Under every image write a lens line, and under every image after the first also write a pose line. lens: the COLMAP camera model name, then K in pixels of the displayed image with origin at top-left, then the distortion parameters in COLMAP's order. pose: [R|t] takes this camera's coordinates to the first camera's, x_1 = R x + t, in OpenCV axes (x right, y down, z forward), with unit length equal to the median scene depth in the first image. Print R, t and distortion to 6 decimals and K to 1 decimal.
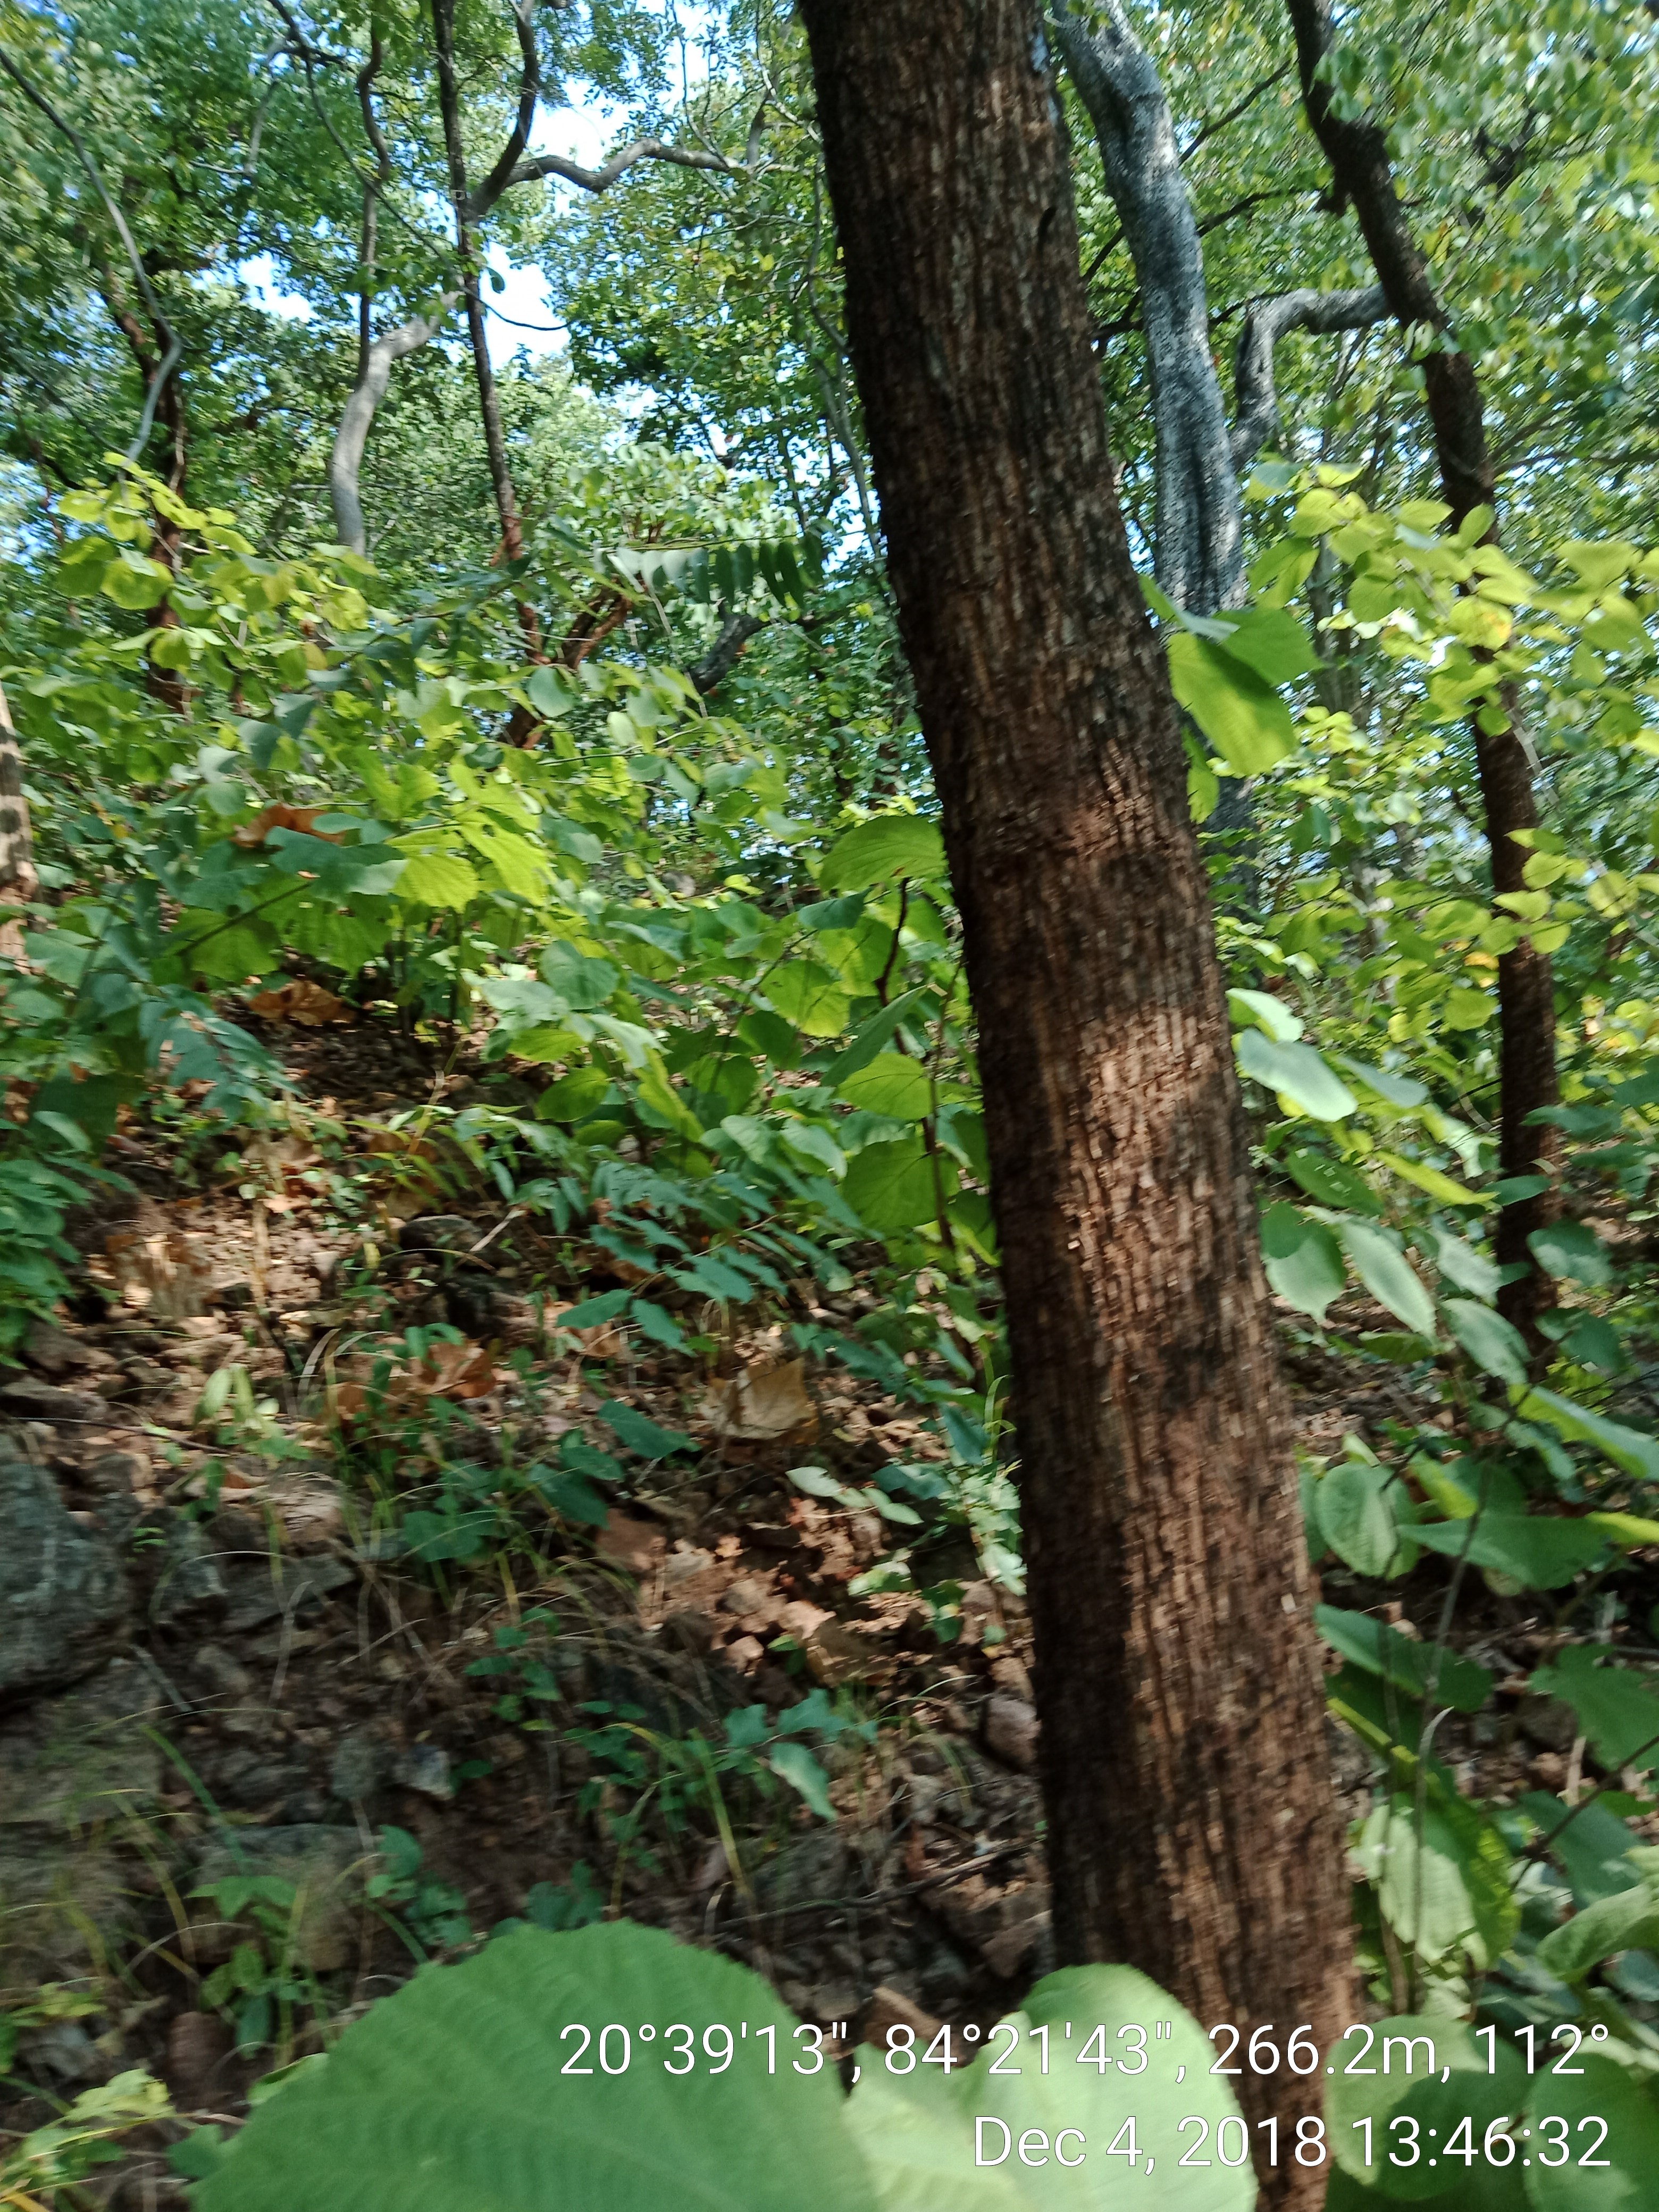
lens RADIAL K [[1657.9, 0, 837.5], [0, 1657.9, 1097.0], [0, 0, 1]] dist [0.003496, 0.010567]
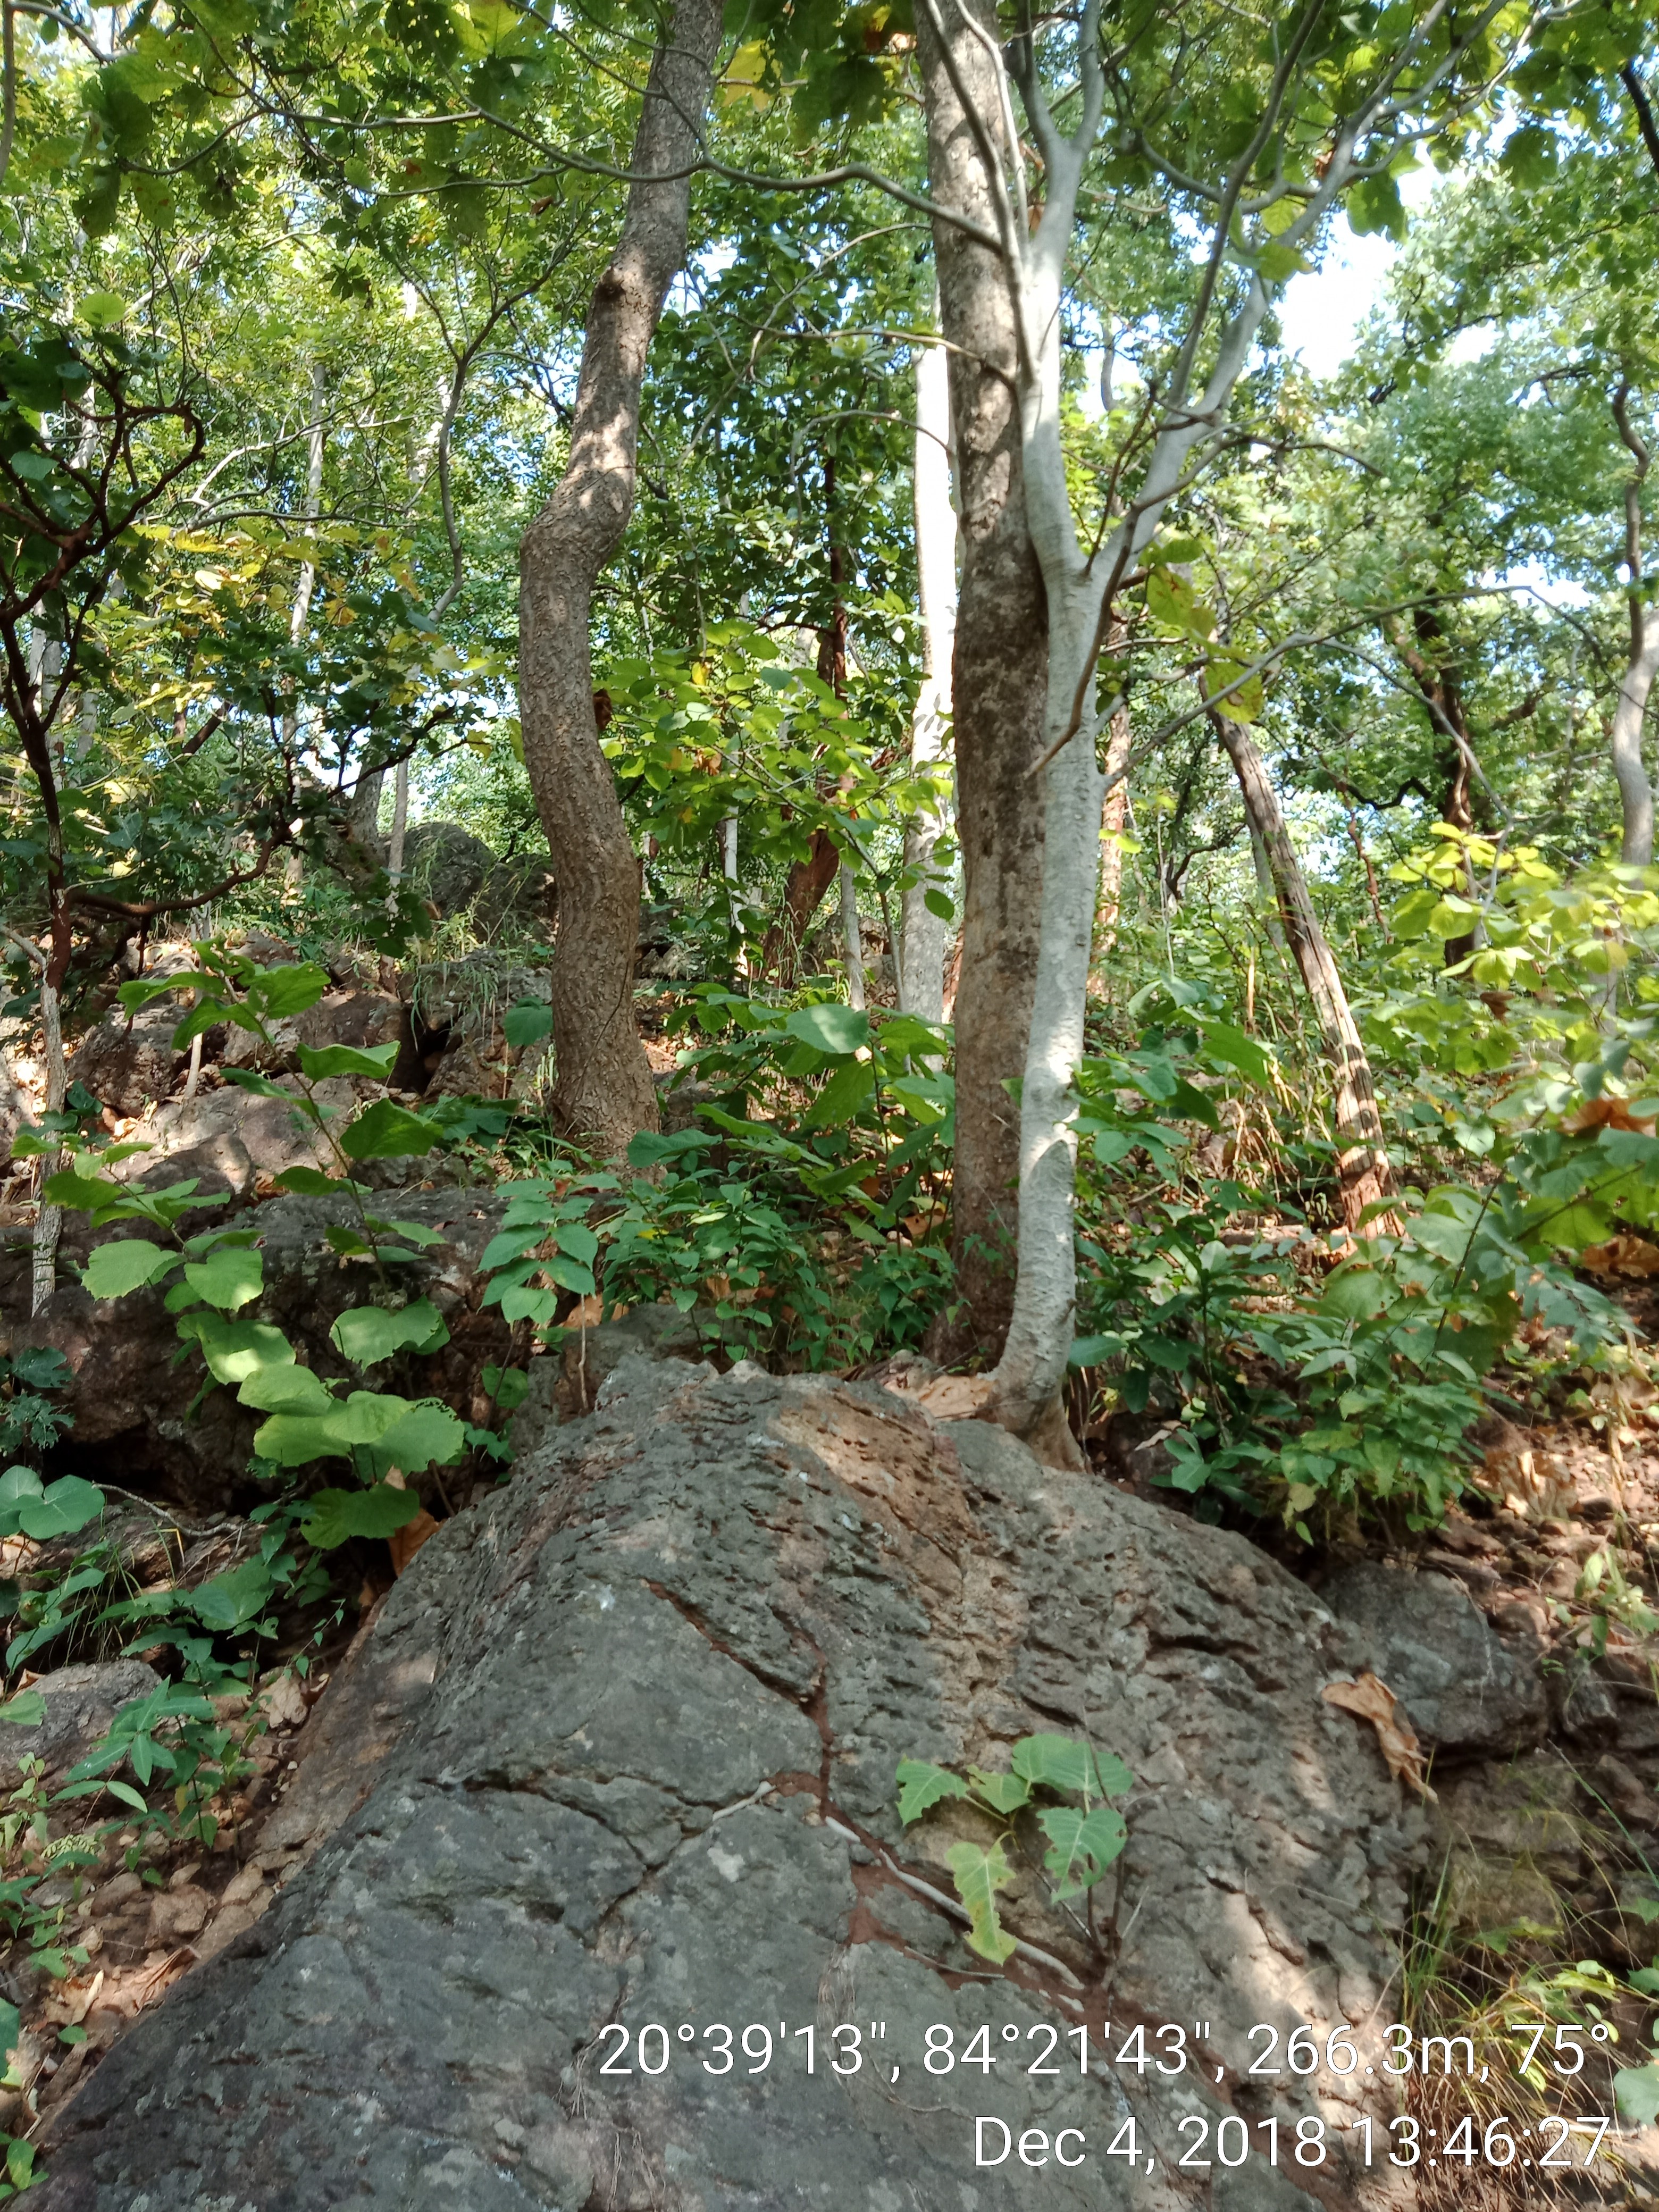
lens RADIAL K [[1541.4, 0, 787.5], [0, 1541.4, 1097.2], [0, 0, 1]] dist [0.002901, 0.001385]
pose [[0.692491, -0.110242, -0.712953, 0.057266], [-0.003529, 0.987726, -0.156158, 0.001068], [0.721417, 0.110654, 0.683603, -0.201810]]
